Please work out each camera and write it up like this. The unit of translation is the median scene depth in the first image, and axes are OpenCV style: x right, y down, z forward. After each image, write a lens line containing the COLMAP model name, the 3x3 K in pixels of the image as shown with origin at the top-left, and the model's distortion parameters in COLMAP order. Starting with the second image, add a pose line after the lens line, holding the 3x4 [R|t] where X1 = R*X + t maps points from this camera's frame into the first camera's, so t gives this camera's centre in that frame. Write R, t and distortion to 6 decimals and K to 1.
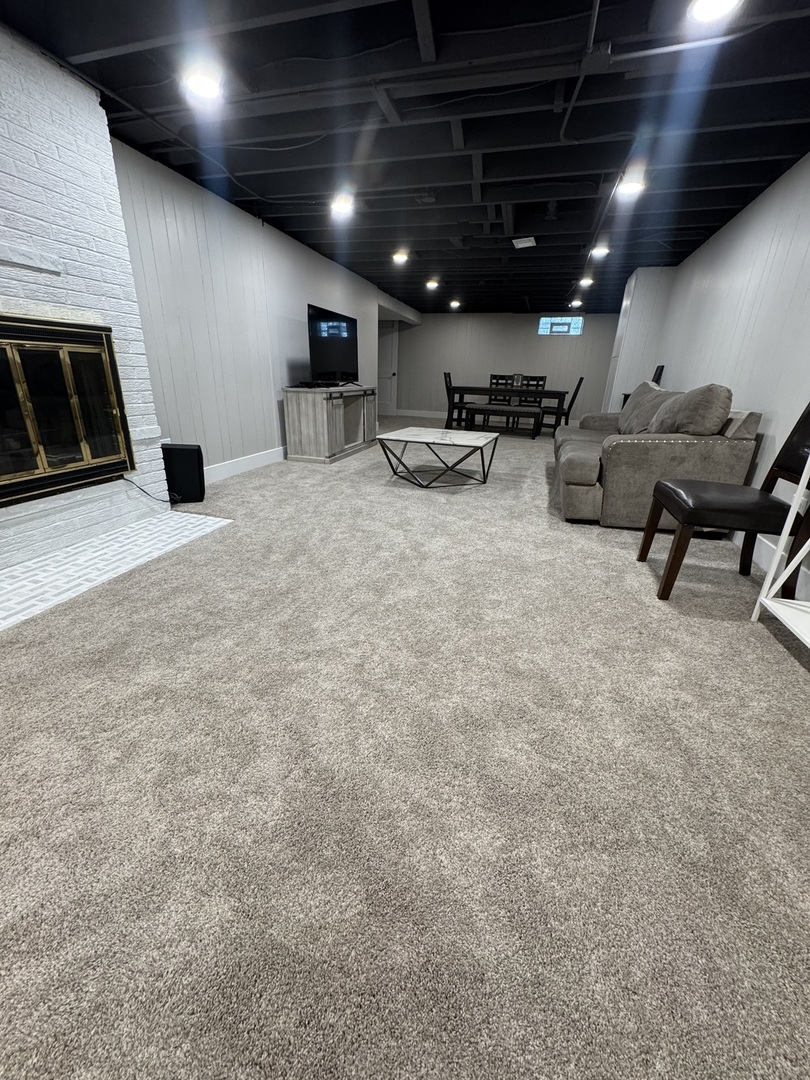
lens RADIAL K [[427.5, 0, 406.3], [0, 427.5, 538.8], [0, 0, 1]] dist [-0.000936, -0.000377]
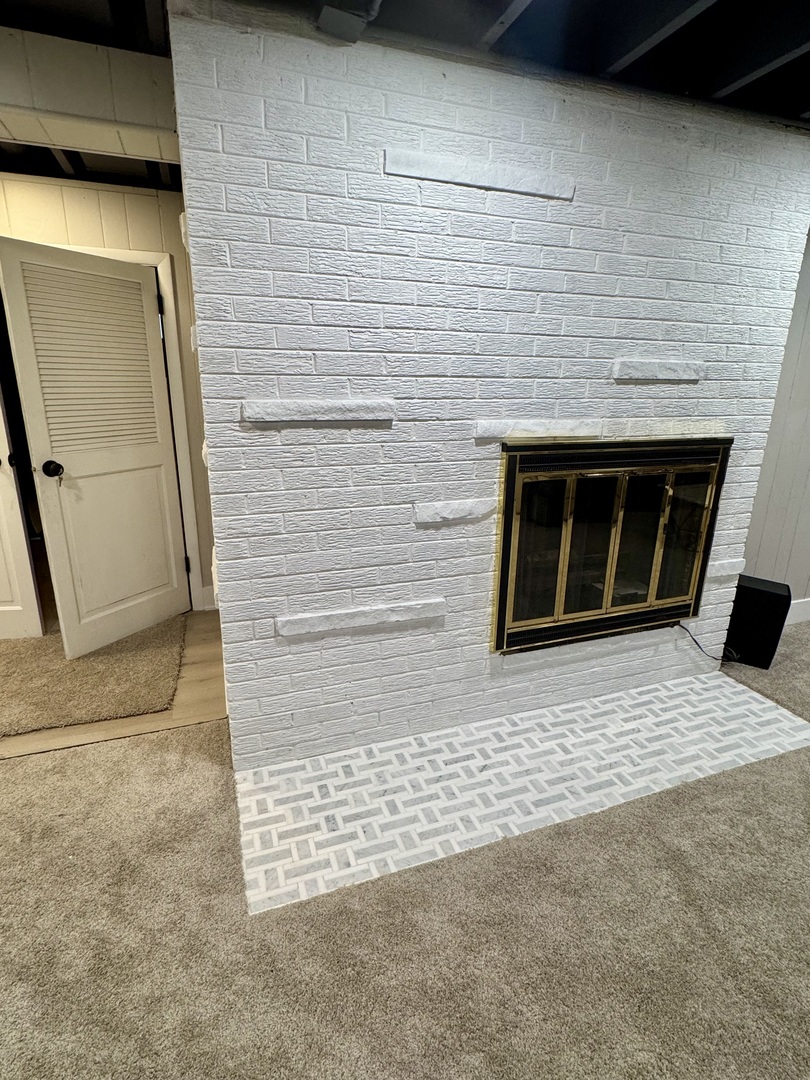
lens RADIAL K [[543.5, 0, 400.4], [0, 543.5, 542.8], [0, 0, 1]] dist [-0.010587, 0.001446]
pose [[0.583336, 0.191189, -0.789408, -0.233105], [-0.281898, 0.959144, 0.023988, -0.166140], [0.761743, 0.208540, 0.613400, 0.026970]]
